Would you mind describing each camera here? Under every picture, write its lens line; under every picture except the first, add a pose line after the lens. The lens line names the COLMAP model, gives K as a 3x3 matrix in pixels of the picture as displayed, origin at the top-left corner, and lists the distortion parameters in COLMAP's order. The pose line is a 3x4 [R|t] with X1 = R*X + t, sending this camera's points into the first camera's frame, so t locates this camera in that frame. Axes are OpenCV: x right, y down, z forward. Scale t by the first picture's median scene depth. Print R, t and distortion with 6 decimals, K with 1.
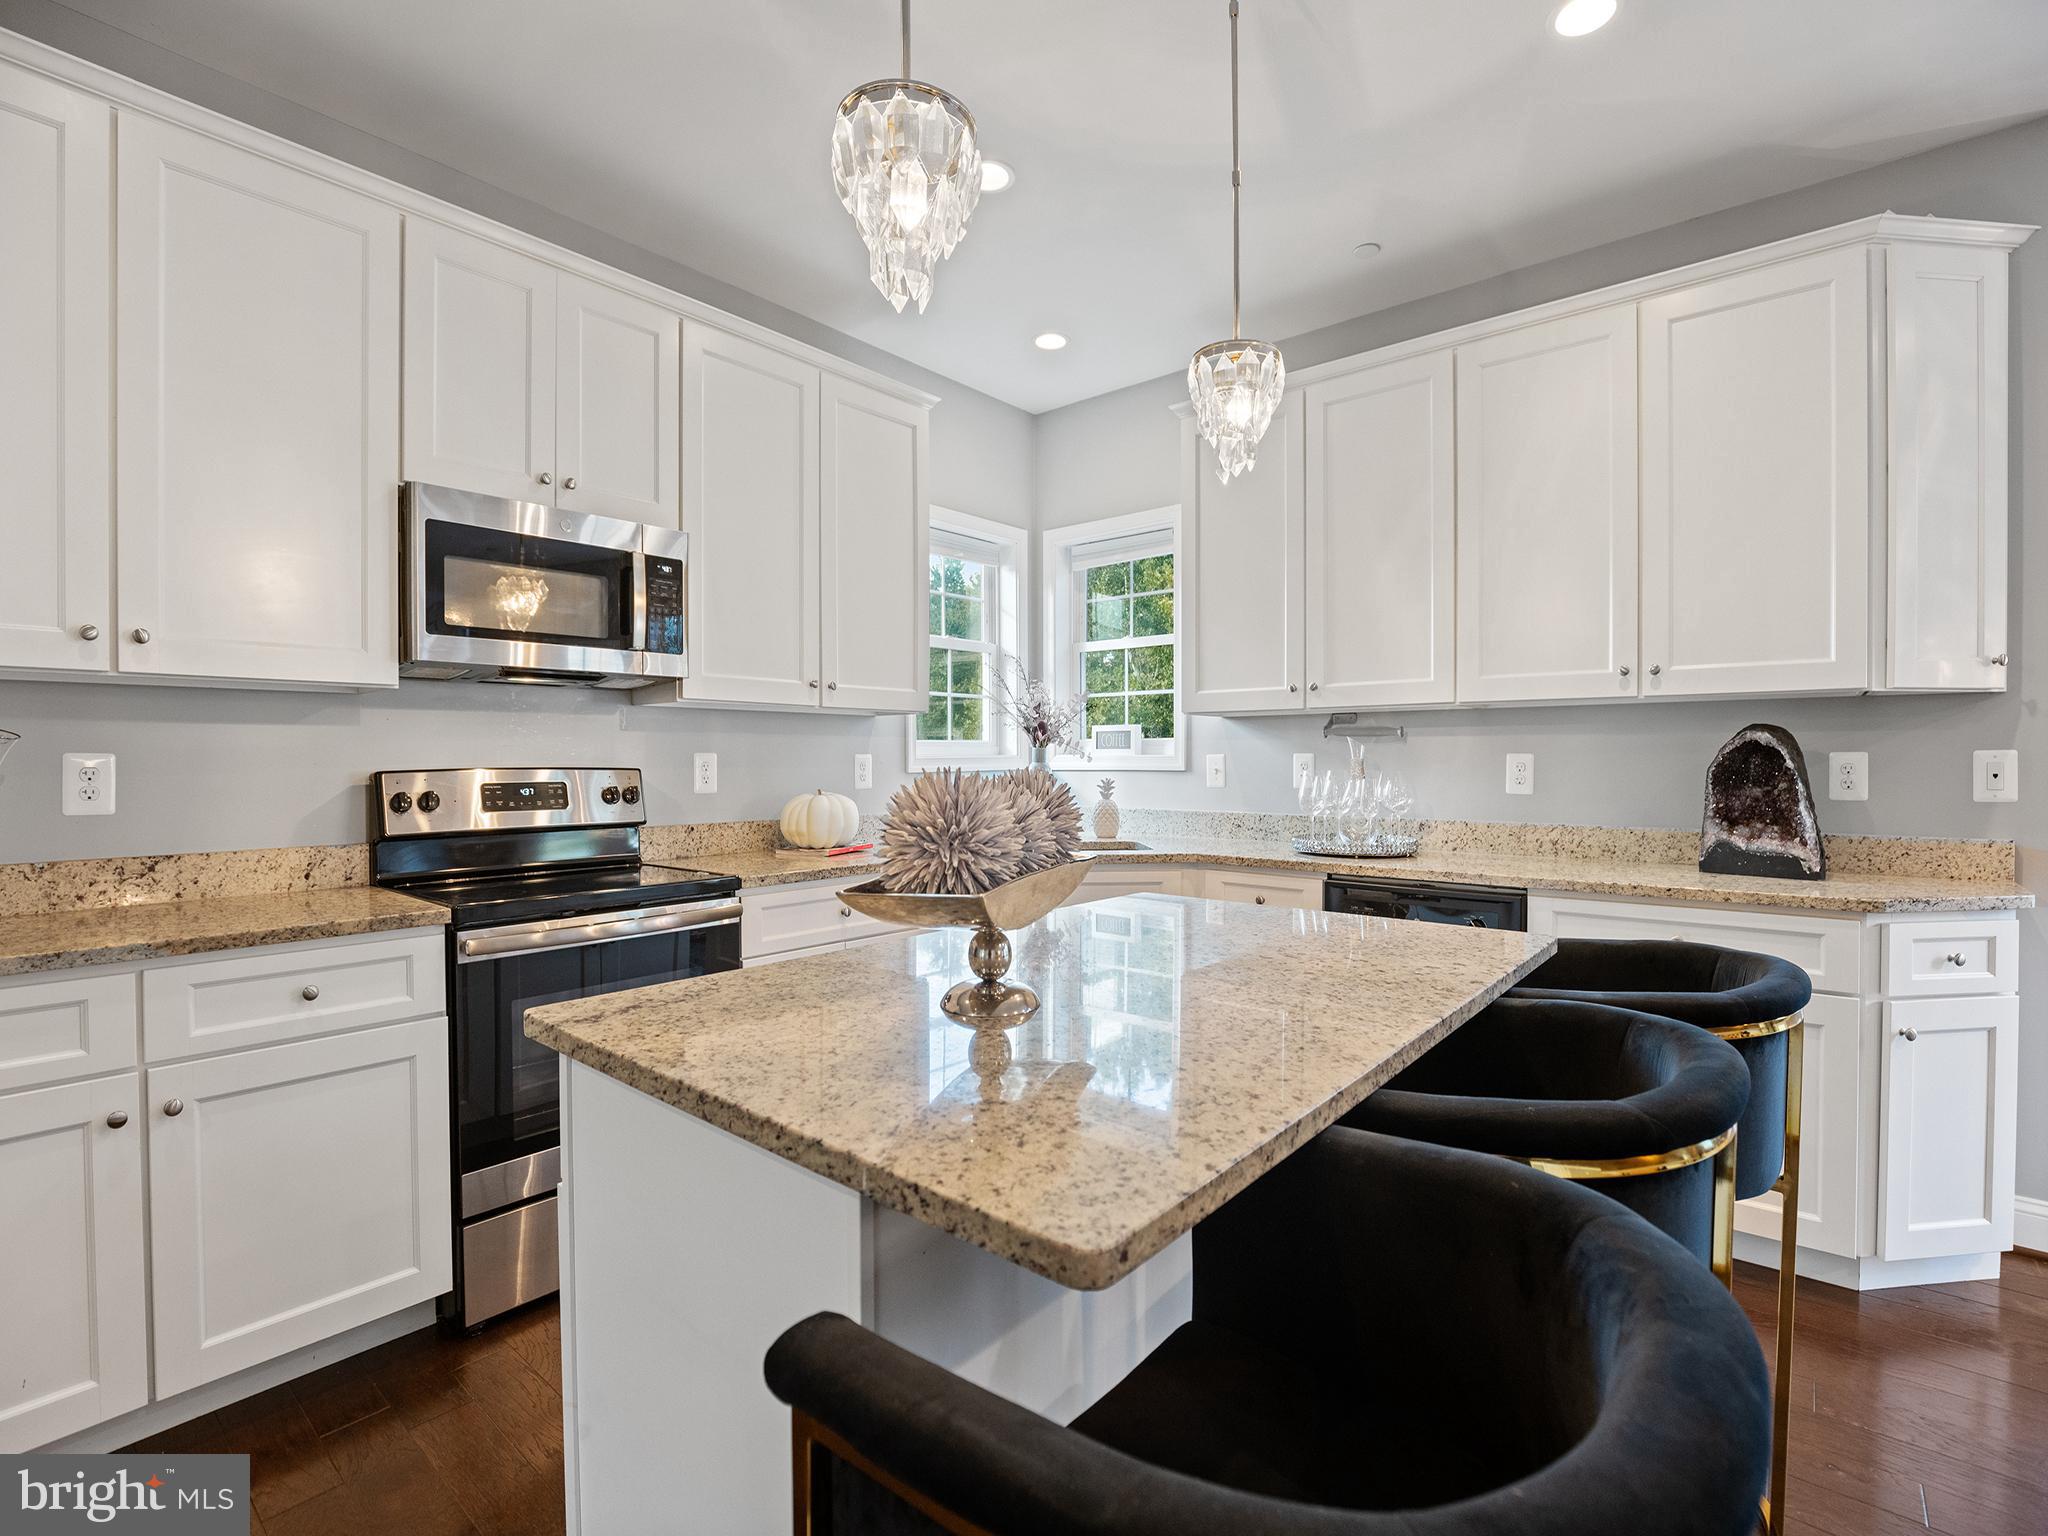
lens RADIAL K [[943.8, 0, 1036.0], [0, 943.8, 767.1], [0, 0, 1]] dist [-0.030511, 0.001133]
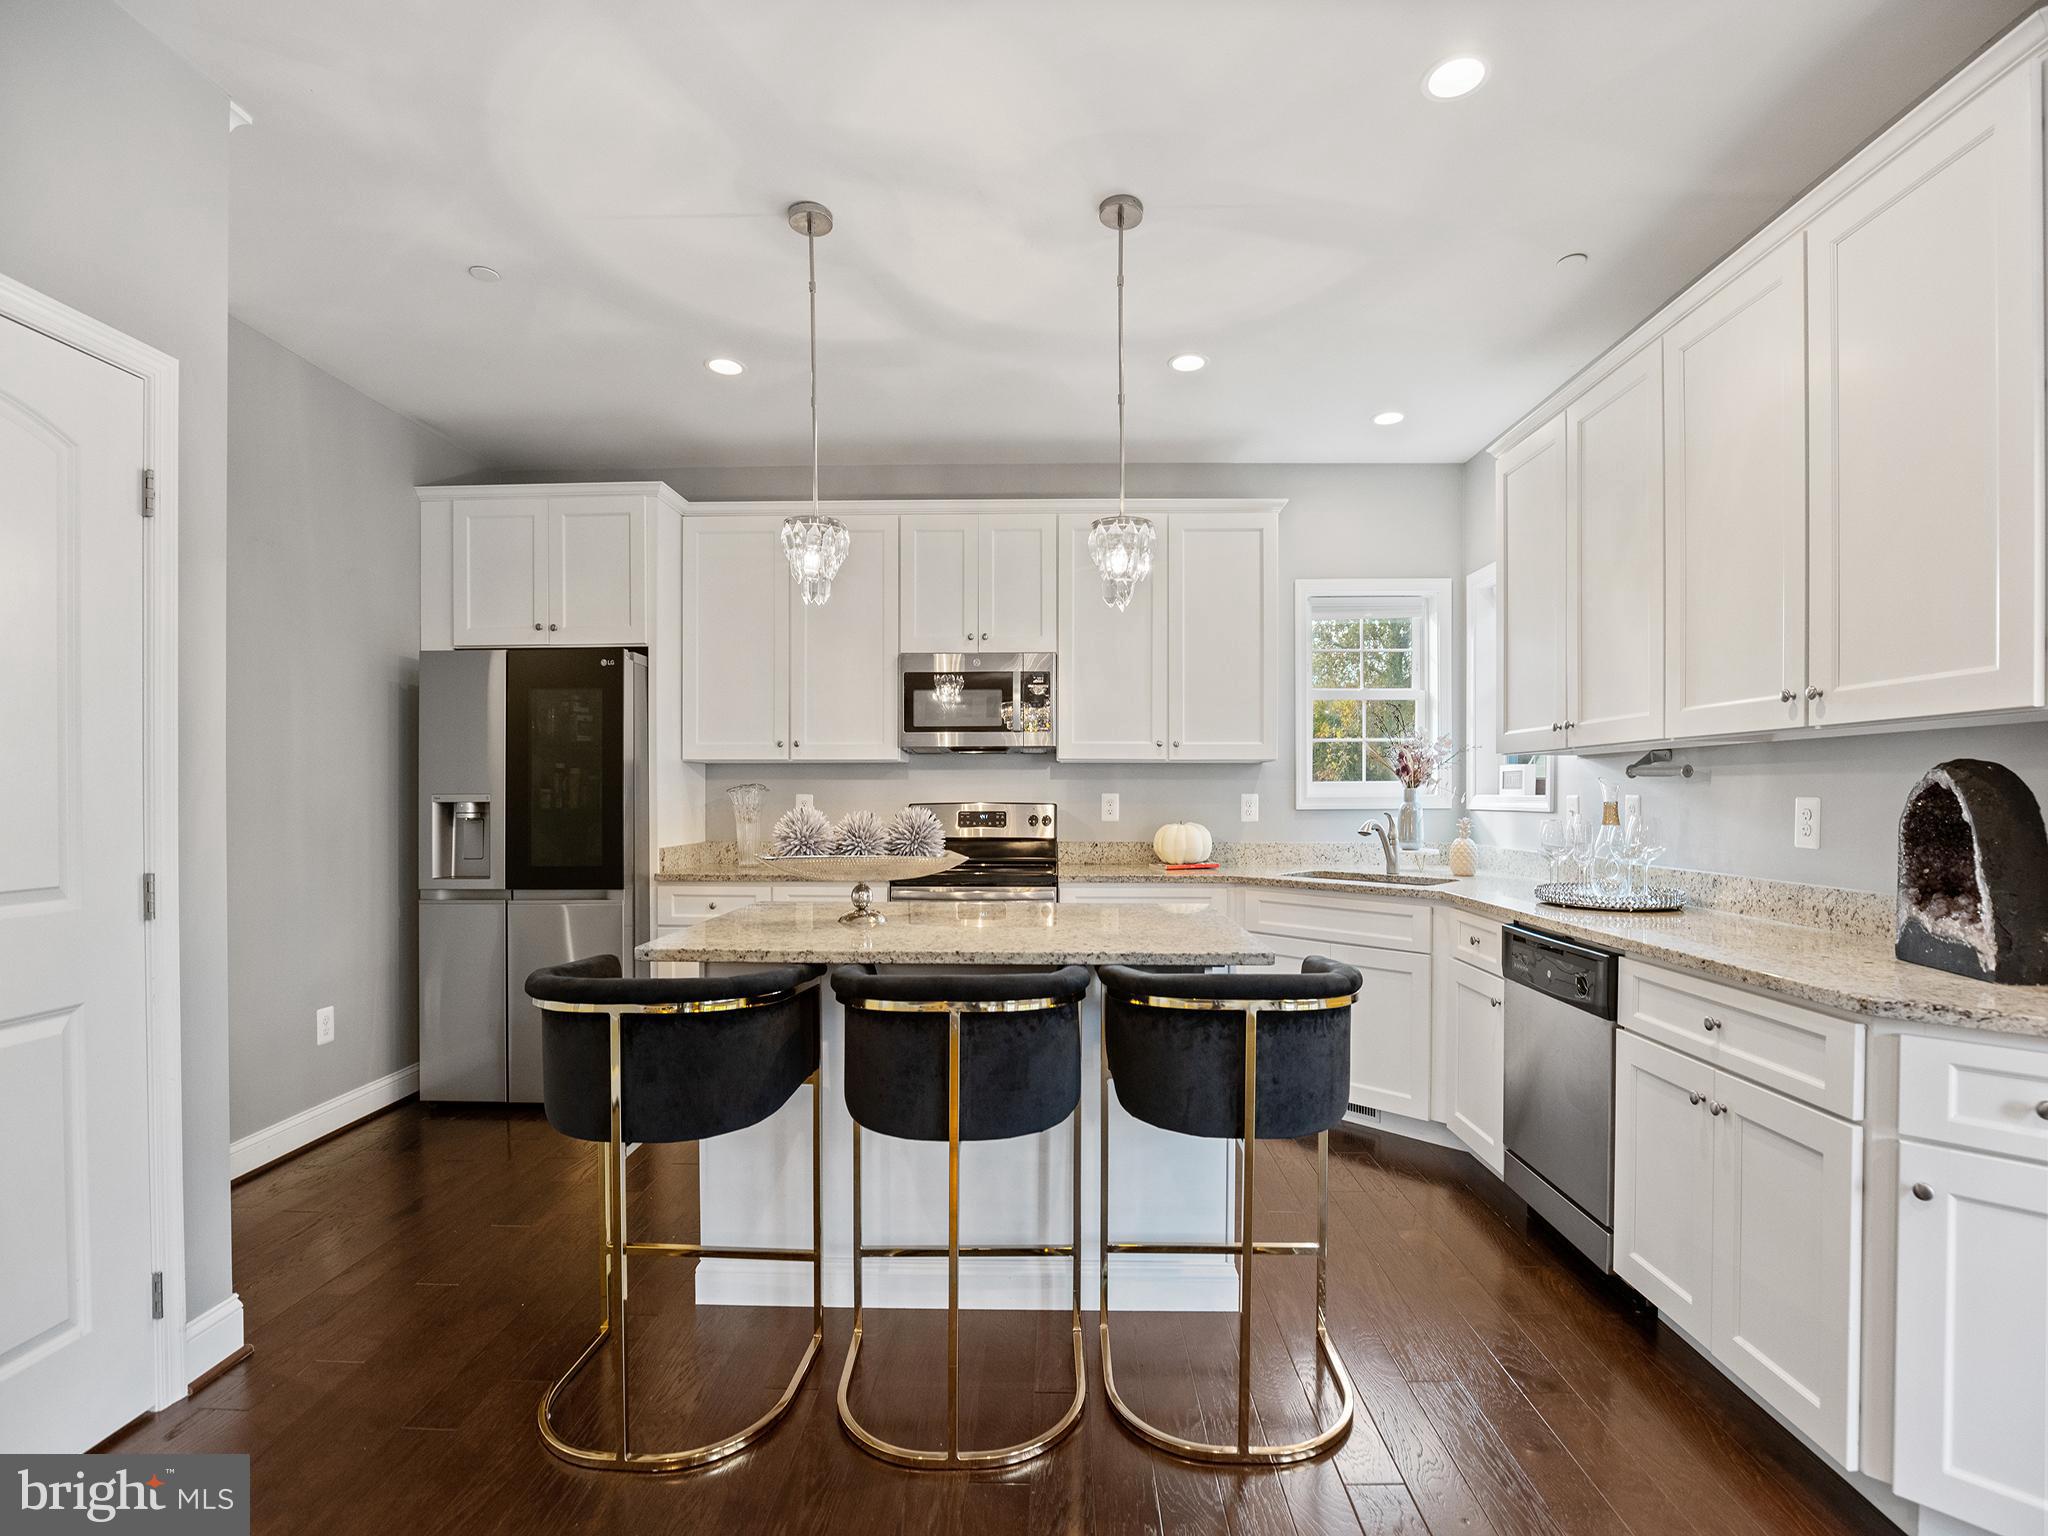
lens RADIAL K [[942.8, 0, 1035.2], [0, 942.8, 797.1], [0, 0, 1]] dist [-0.029525, 0.000819]
pose [[0.624028, 0.005887, -0.781380, 0.824100], [-0.008652, 0.999962, 0.000624, -0.010763], [0.781354, 0.006371, 0.624055, 0.000487]]
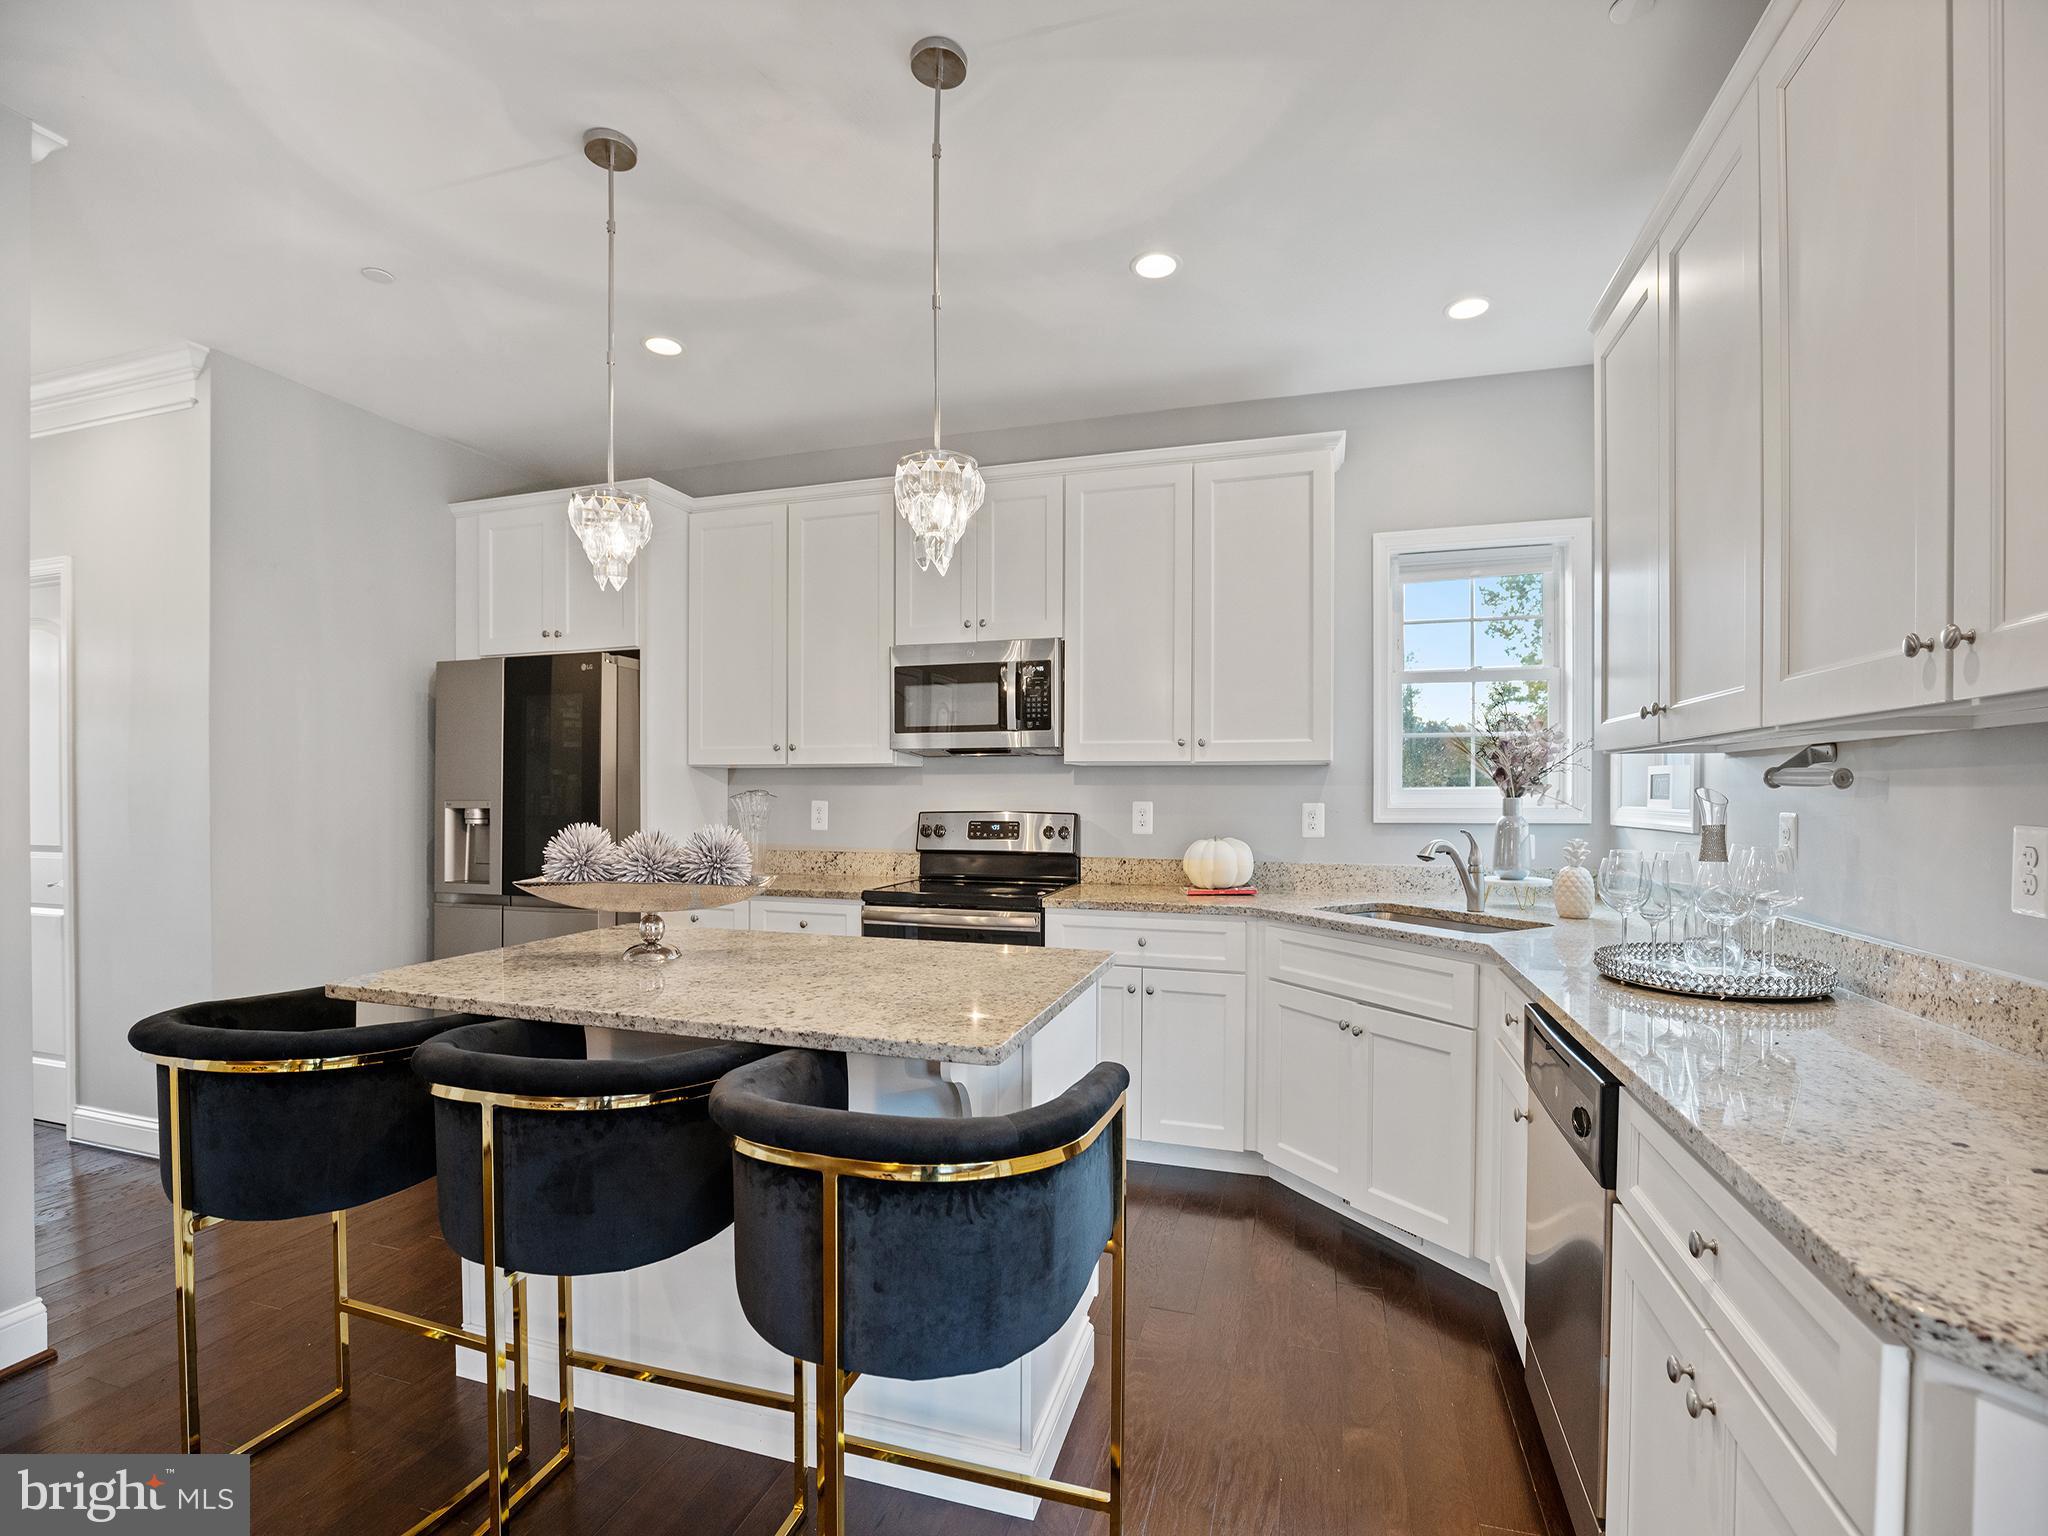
lens RADIAL K [[943.4, 0, 1022.0], [0, 943.4, 795.5], [0, 0, 1]] dist [-0.029913, 0.000795]
pose [[0.384204, 0.007149, -0.923220, 0.841556], [-0.011294, 0.999932, 0.003044, -0.028775], [0.923179, 0.009257, 0.384259, 0.437557]]
